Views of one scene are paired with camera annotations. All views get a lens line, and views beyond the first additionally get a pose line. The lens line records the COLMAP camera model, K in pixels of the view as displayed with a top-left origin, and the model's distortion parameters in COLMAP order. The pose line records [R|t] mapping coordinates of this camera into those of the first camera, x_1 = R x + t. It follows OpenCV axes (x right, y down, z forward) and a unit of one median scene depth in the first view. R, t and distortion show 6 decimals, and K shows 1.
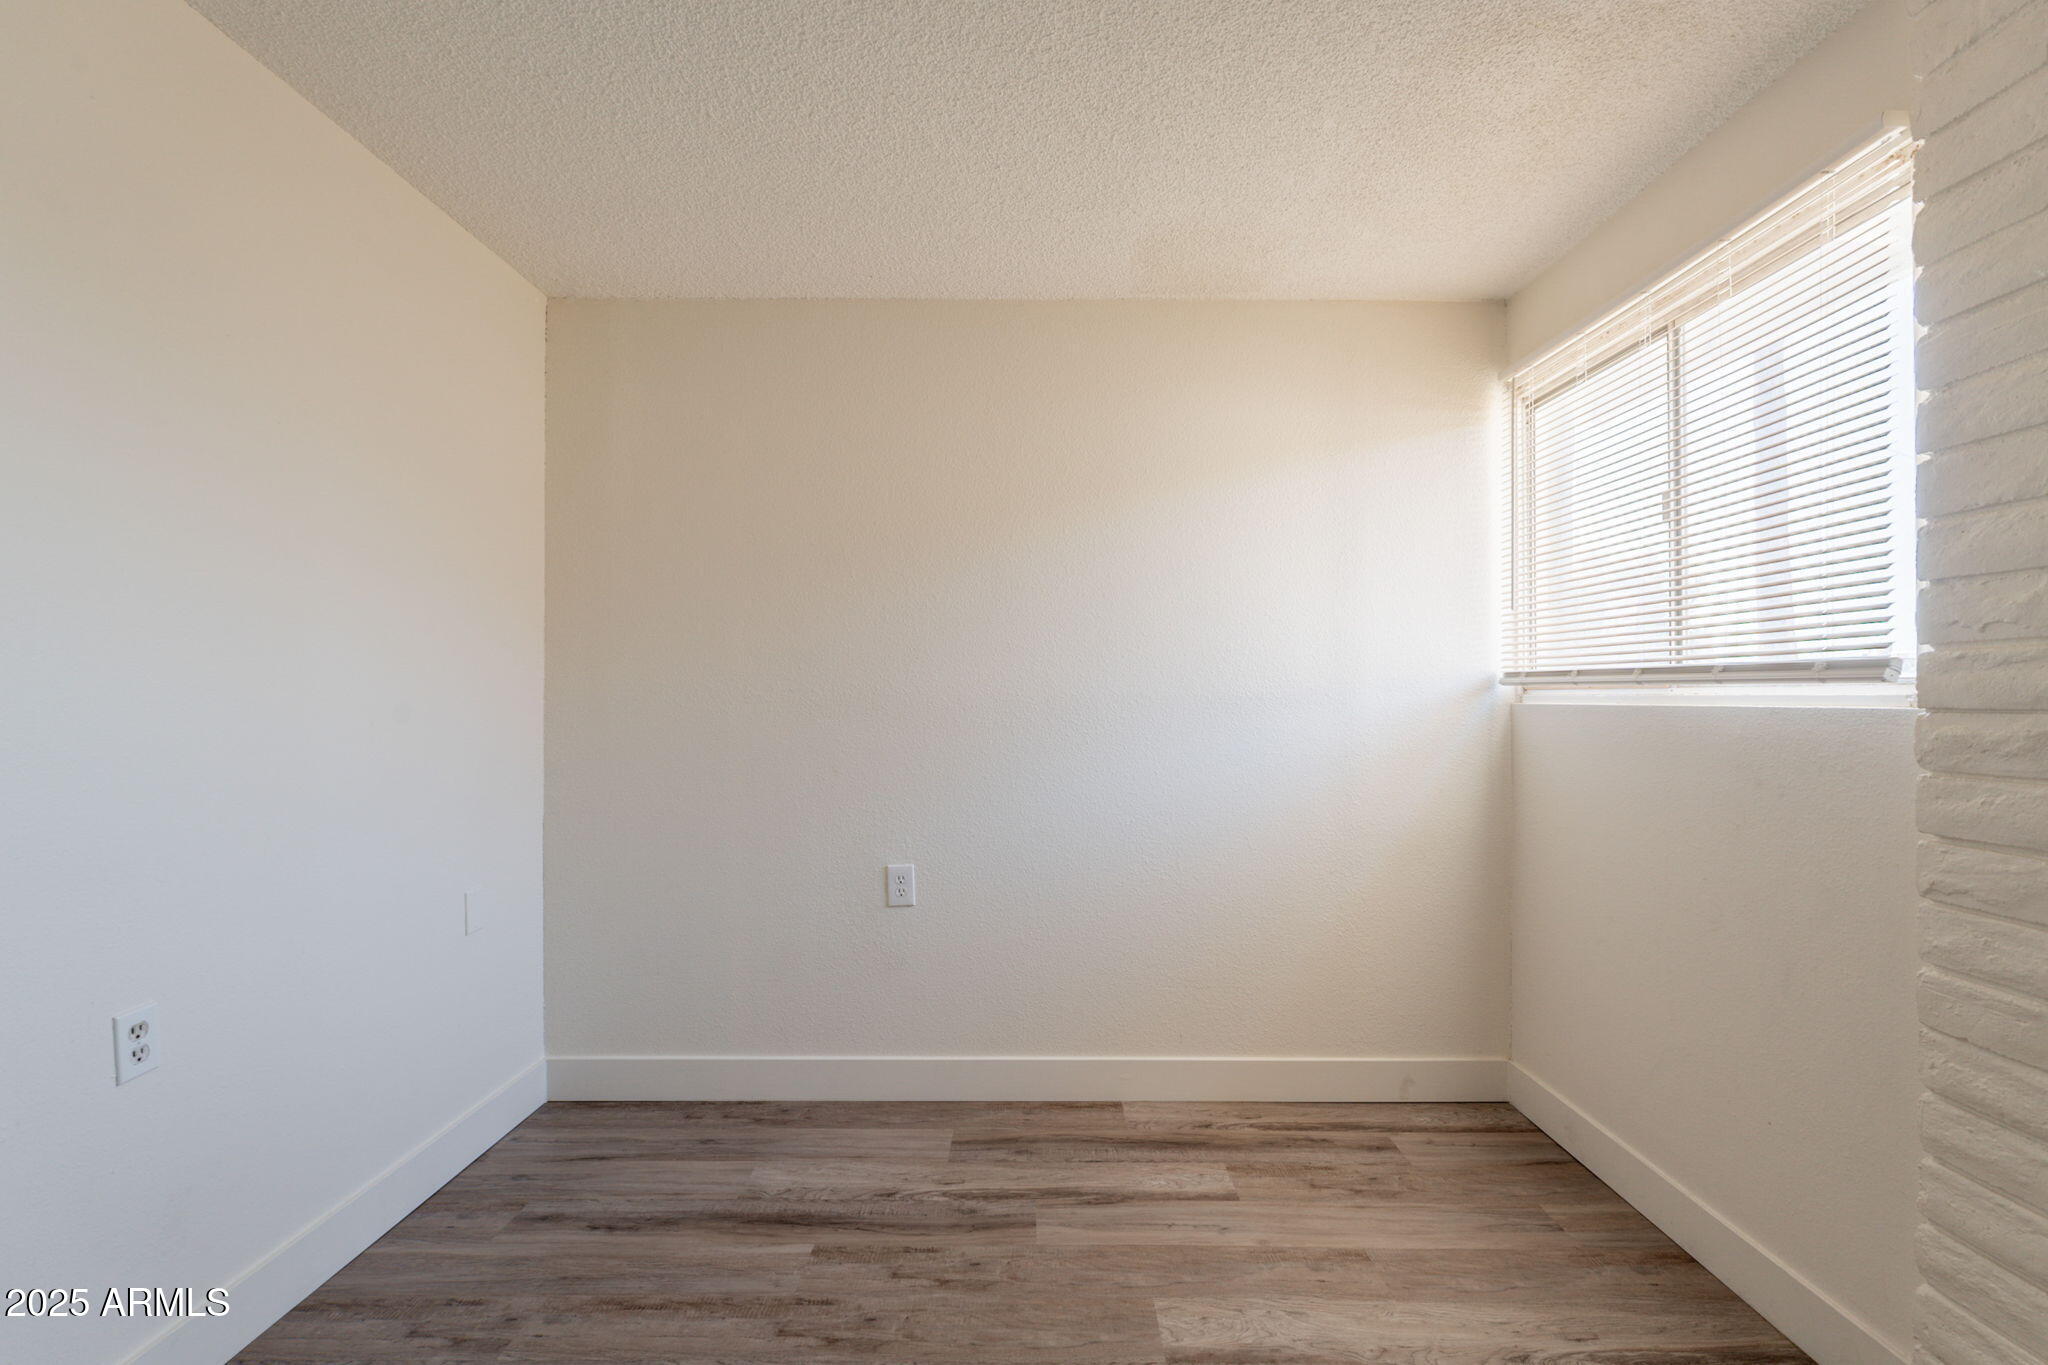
lens RADIAL K [[892.9, 0, 1024.6], [0, 892.9, 693.1], [0, 0, 1]] dist [-0.002481, 0.000250]
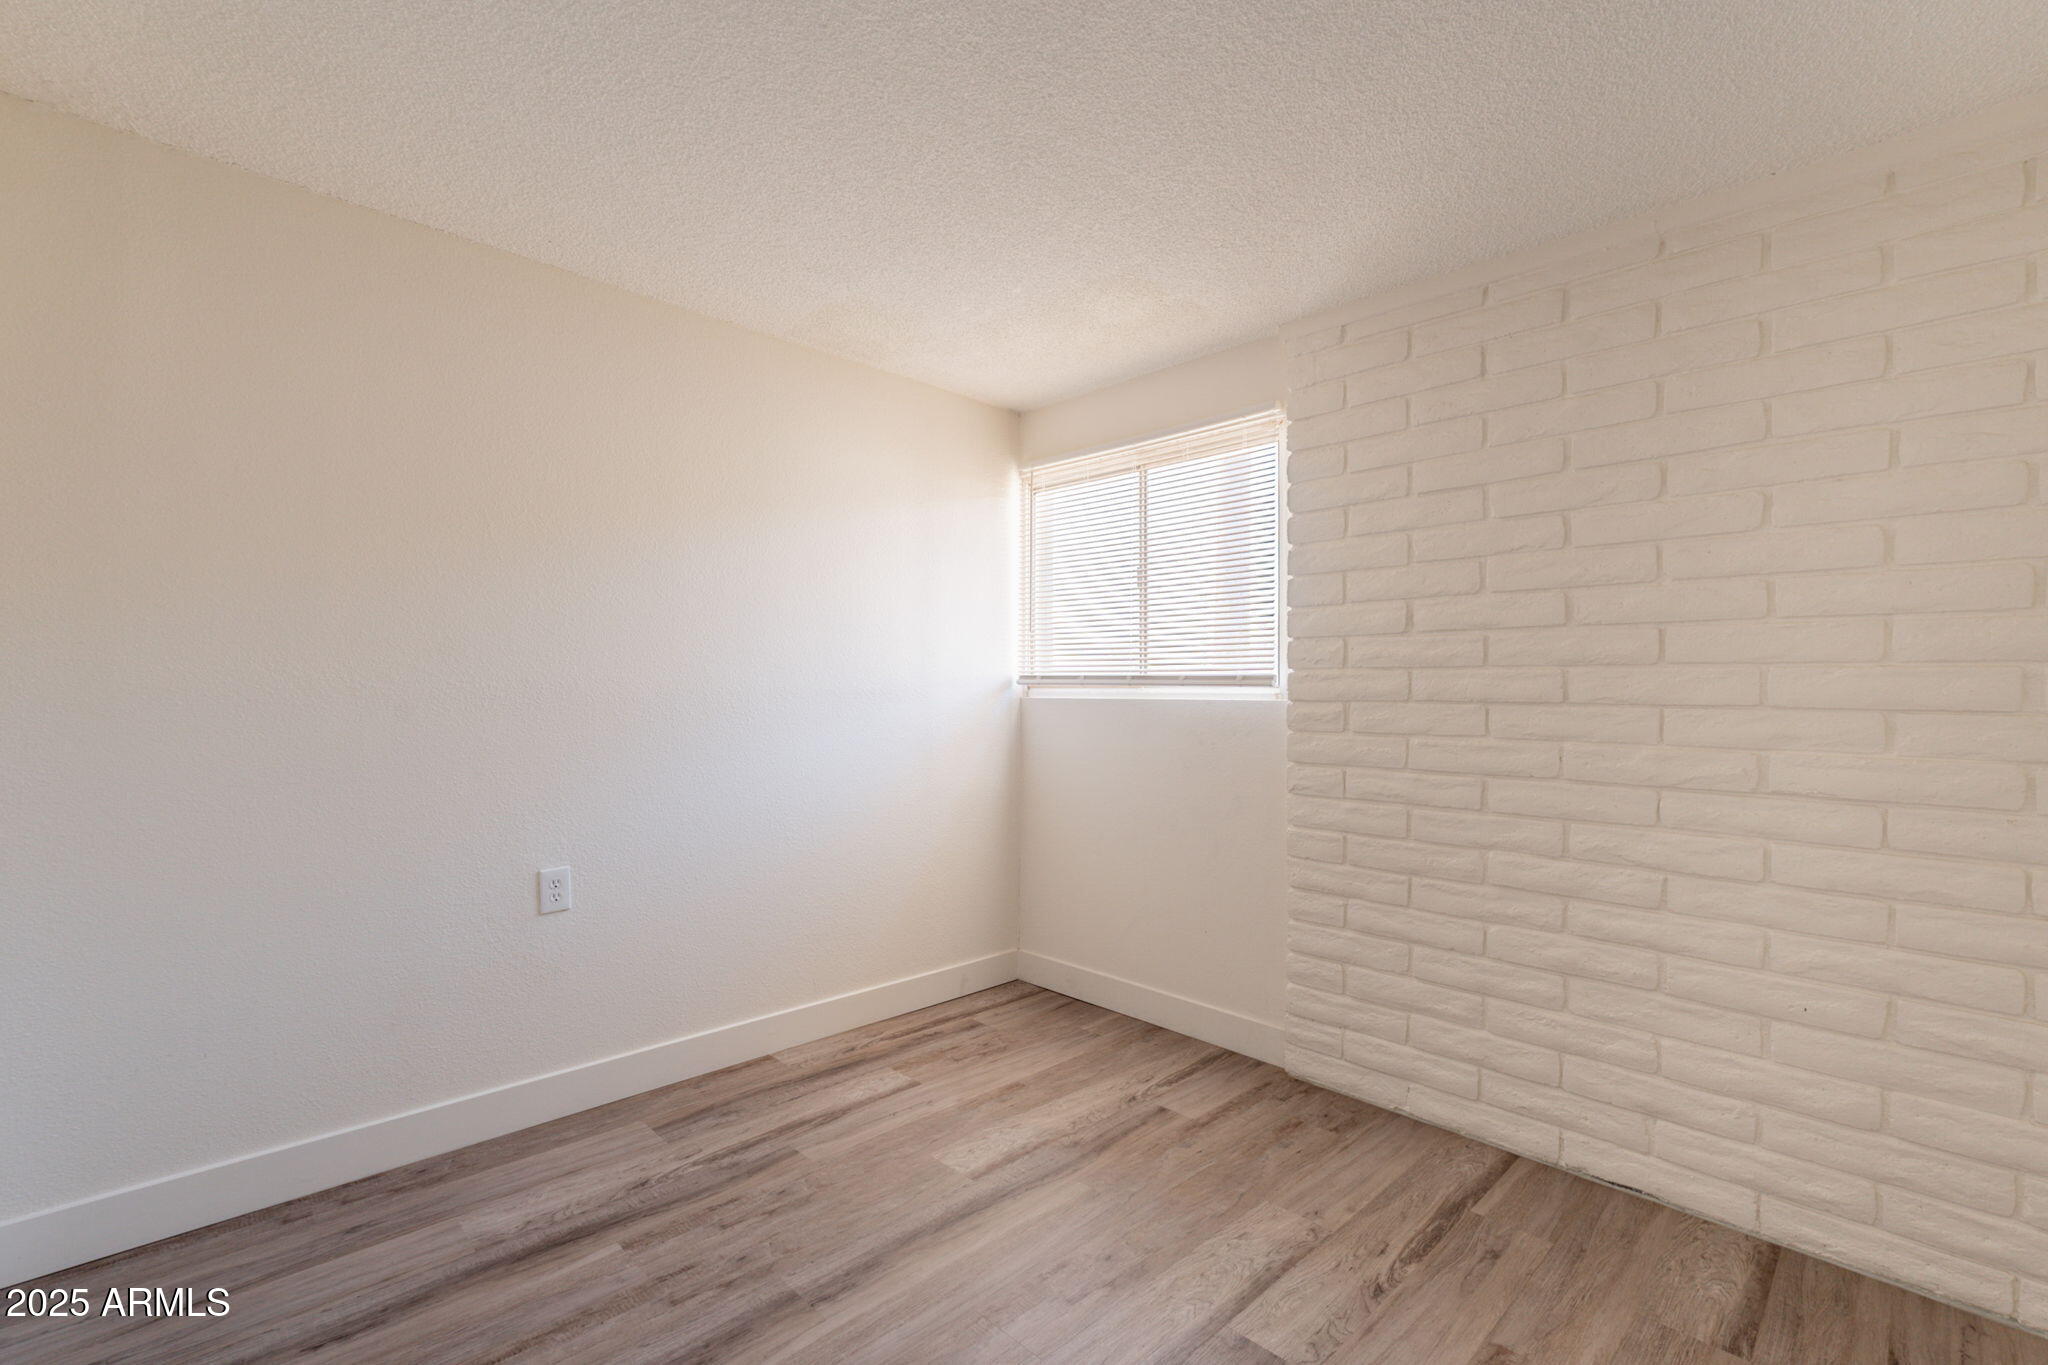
lens RADIAL K [[892.9, 0, 1019.6], [0, 892.9, 684.8], [0, 0, 1]] dist [-0.002481, 0.000250]
pose [[0.714528, 0.011724, 0.699509, -0.541618], [-0.009461, 0.999930, -0.007095, 0.001553], [-0.699543, -0.001548, 0.714588, -0.015783]]
